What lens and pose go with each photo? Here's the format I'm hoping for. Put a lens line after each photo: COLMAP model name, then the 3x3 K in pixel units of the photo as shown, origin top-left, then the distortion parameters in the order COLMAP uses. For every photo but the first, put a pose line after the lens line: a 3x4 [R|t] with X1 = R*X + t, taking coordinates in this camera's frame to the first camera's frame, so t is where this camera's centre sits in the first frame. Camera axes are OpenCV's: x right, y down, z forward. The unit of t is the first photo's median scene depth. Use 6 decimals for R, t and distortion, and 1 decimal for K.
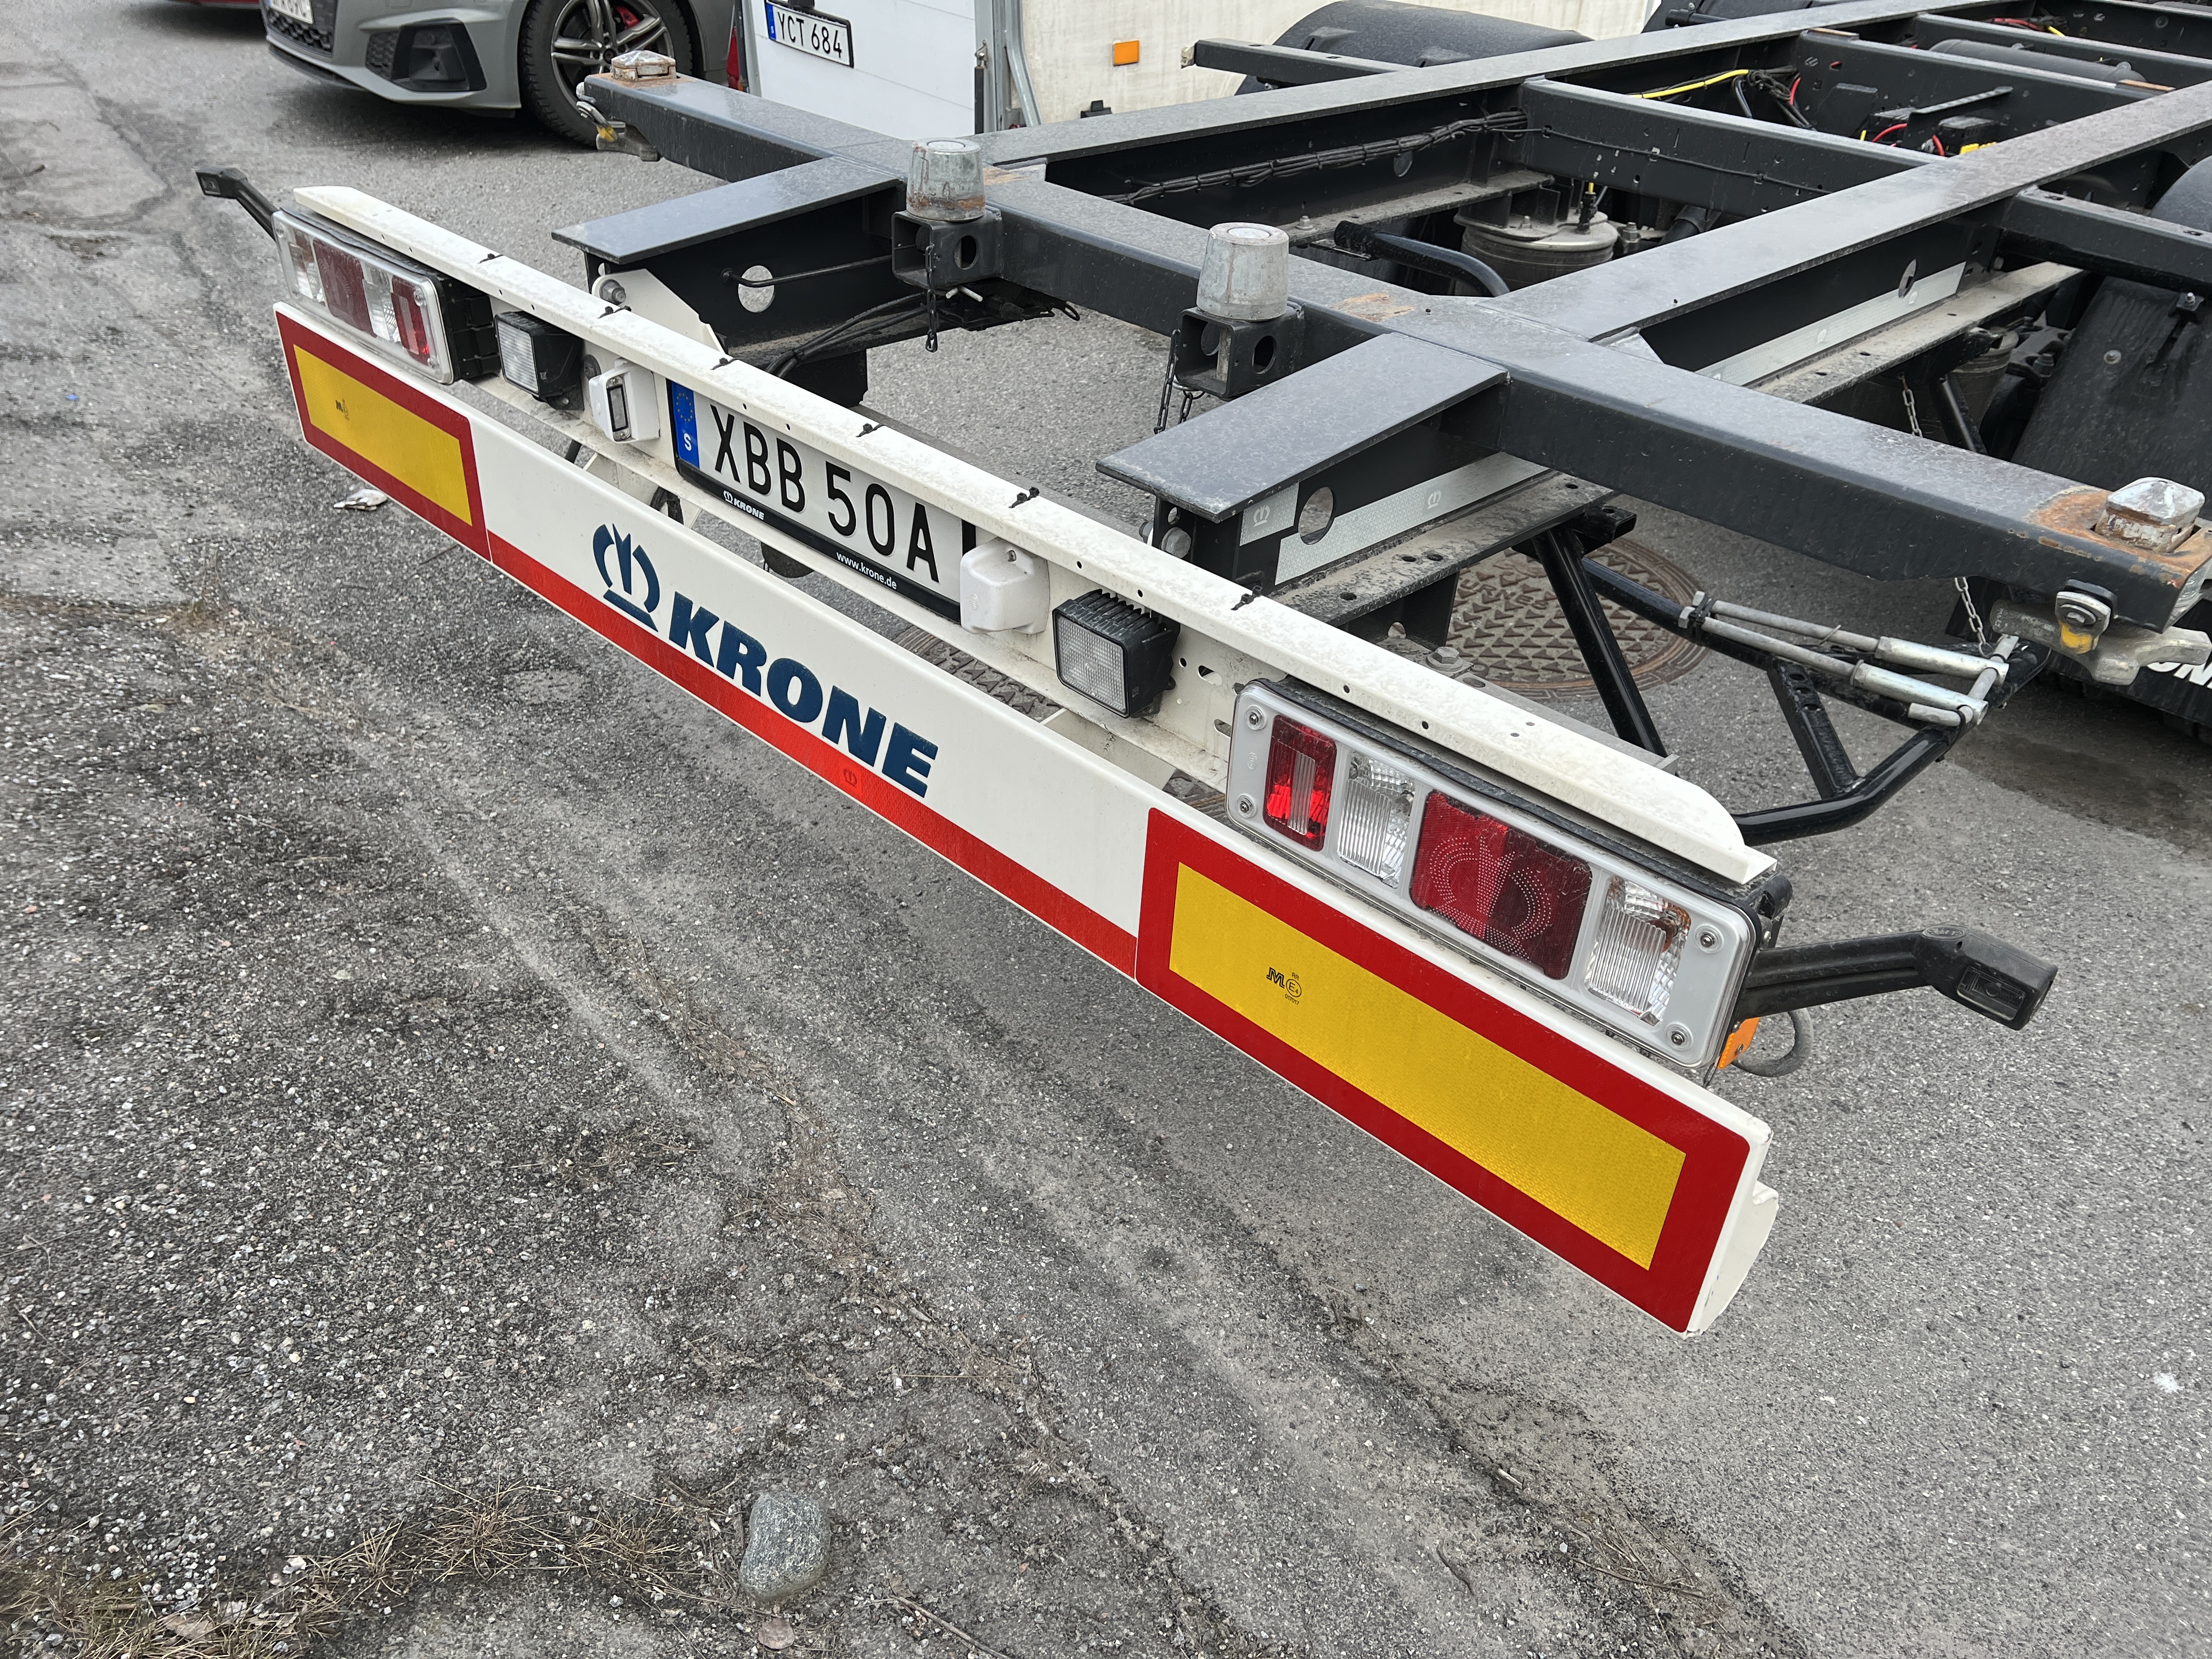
lens RADIAL K [[1667.7, 0, 1111.3], [0, 1667.7, 833.4], [0, 0, 1]] dist [0.048372, -0.057633]
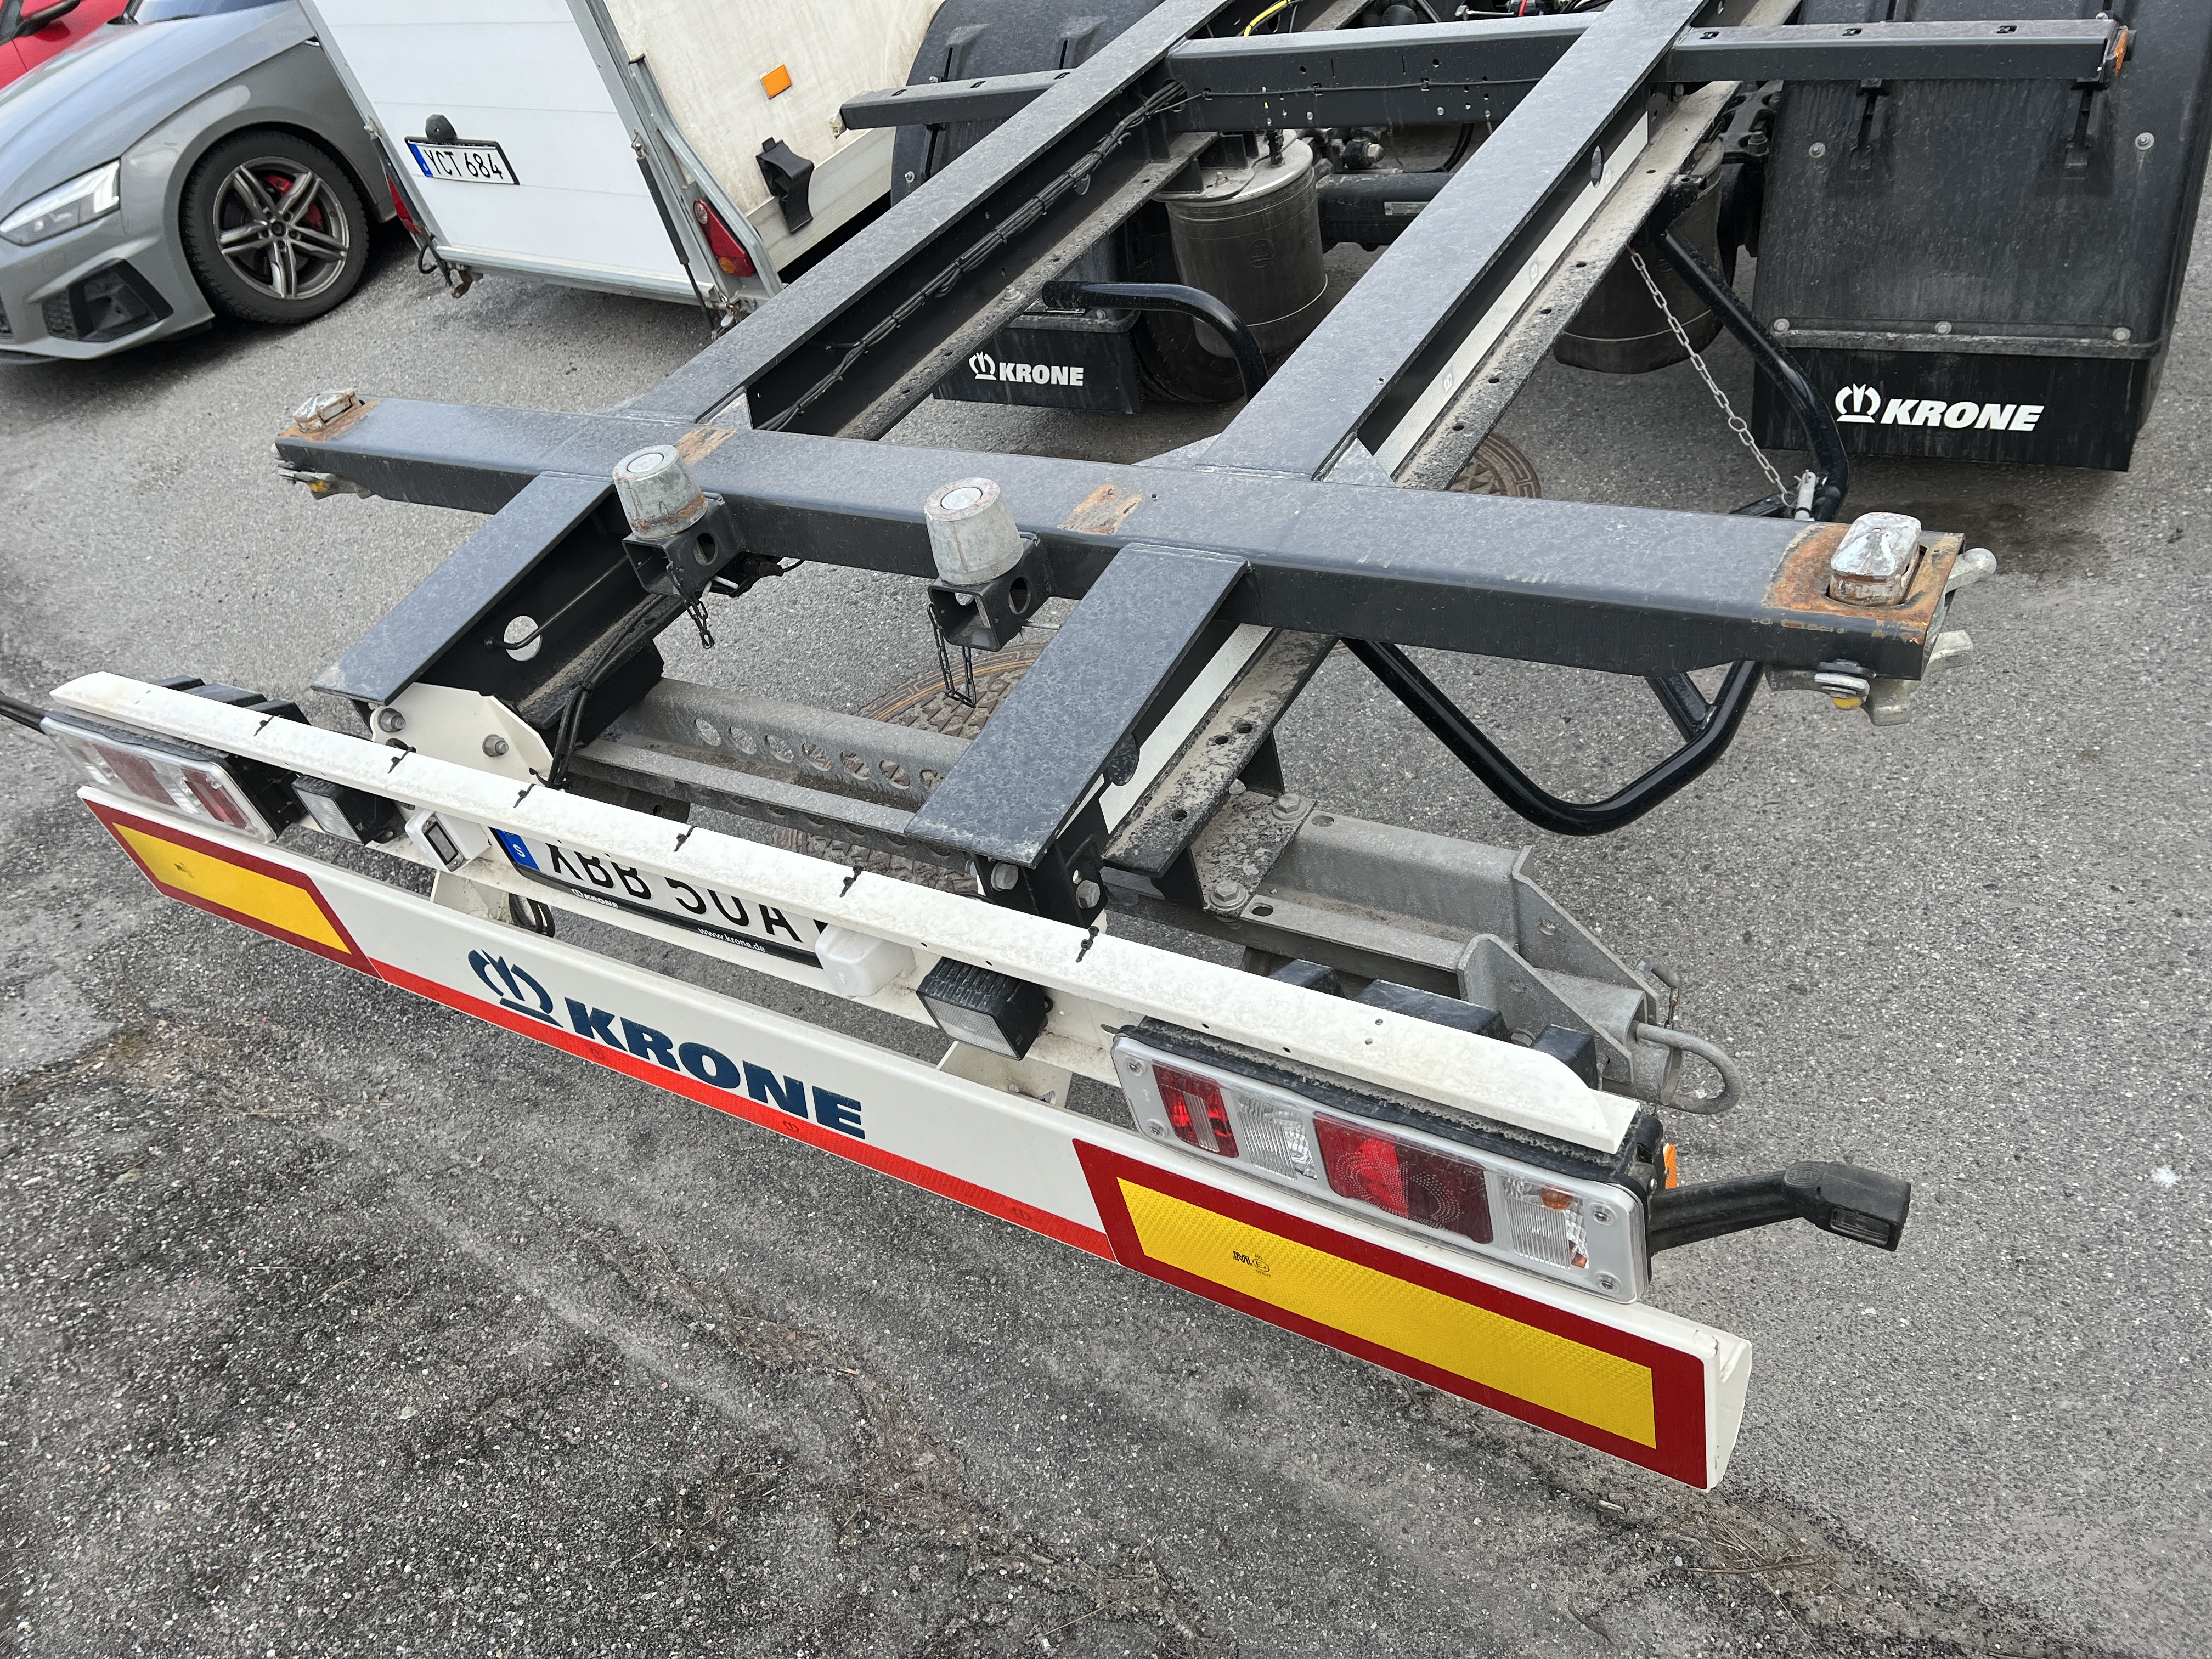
lens RADIAL K [[1667.5, 0, 1095.8], [0, 1667.5, 823.0], [0, 0, 1]] dist [0.048047, -0.056039]
pose [[0.933764, -0.357802, -0.007915, 0.085783], [0.357008, 0.929683, 0.090744, -0.212914], [-0.025110, -0.087559, 0.995843, -0.017944]]
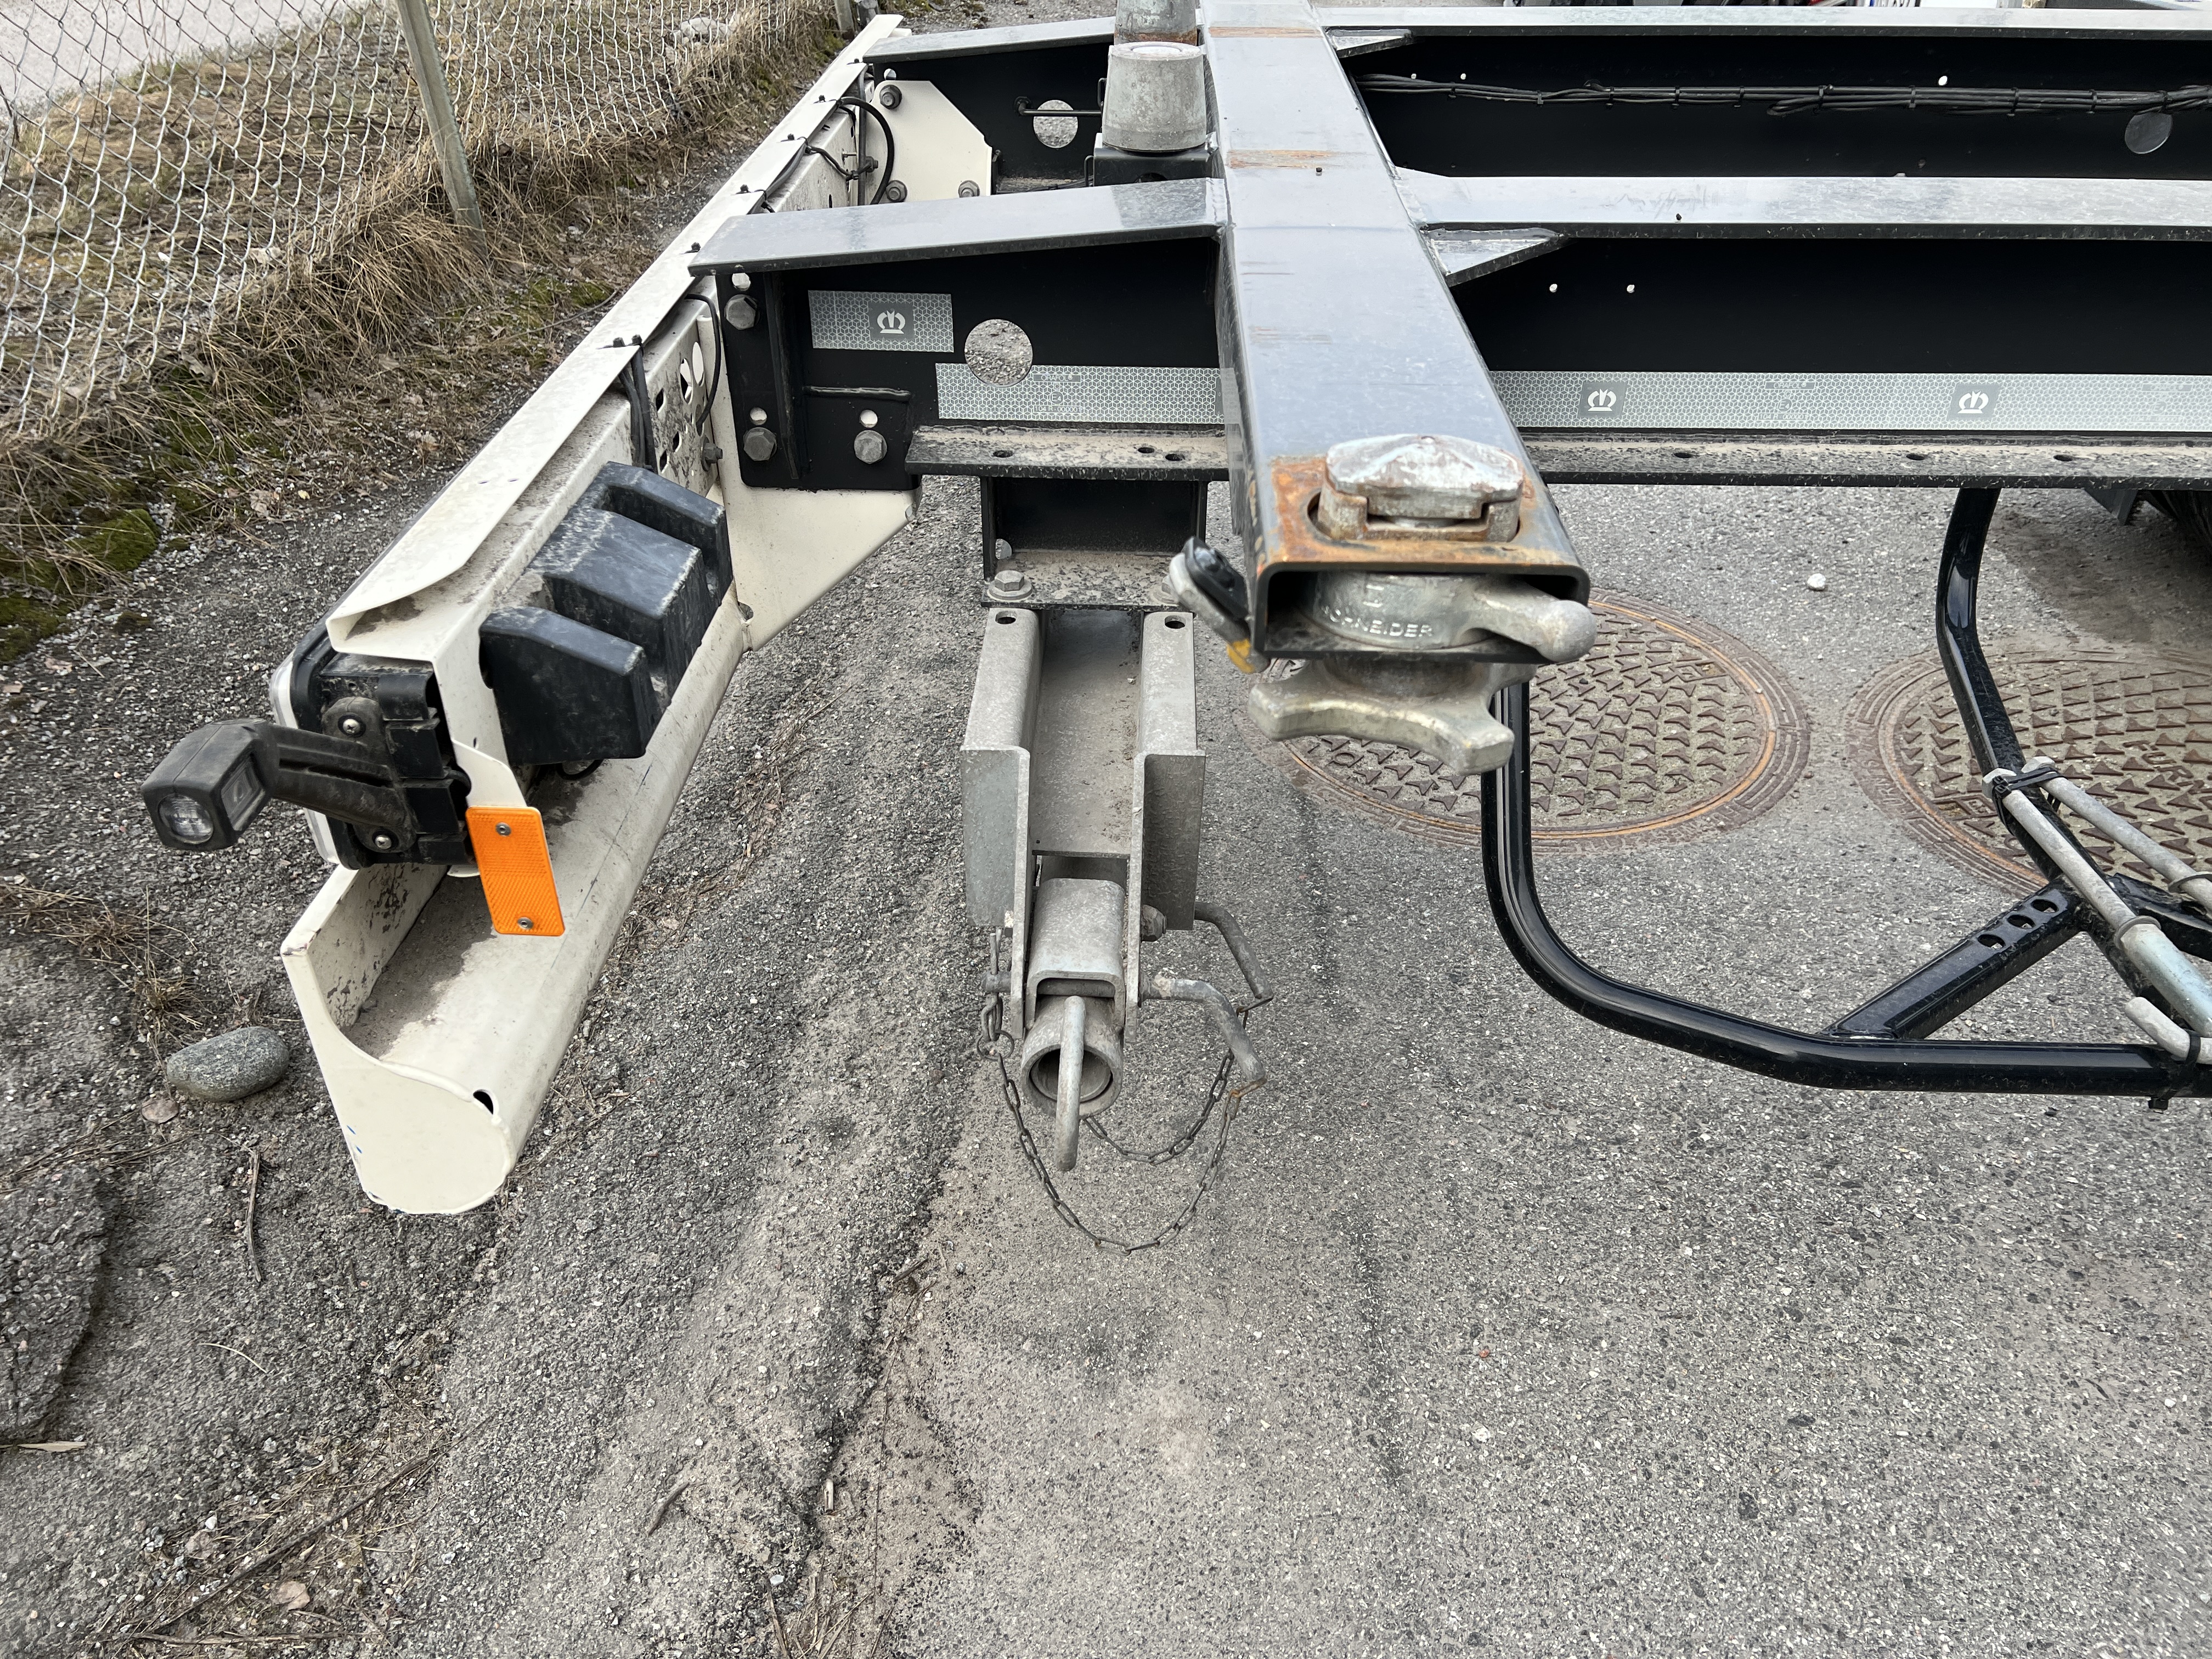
lens RADIAL K [[1669.3, 0, 1099.1], [0, 1669.3, 821.9], [0, 0, 1]] dist [0.012445, -0.000723]
pose [[0.679562, 0.365152, -0.636286, 0.676679], [-0.377946, 0.917627, 0.122955, -0.079133], [0.628771, 0.156926, 0.761591, 0.348064]]
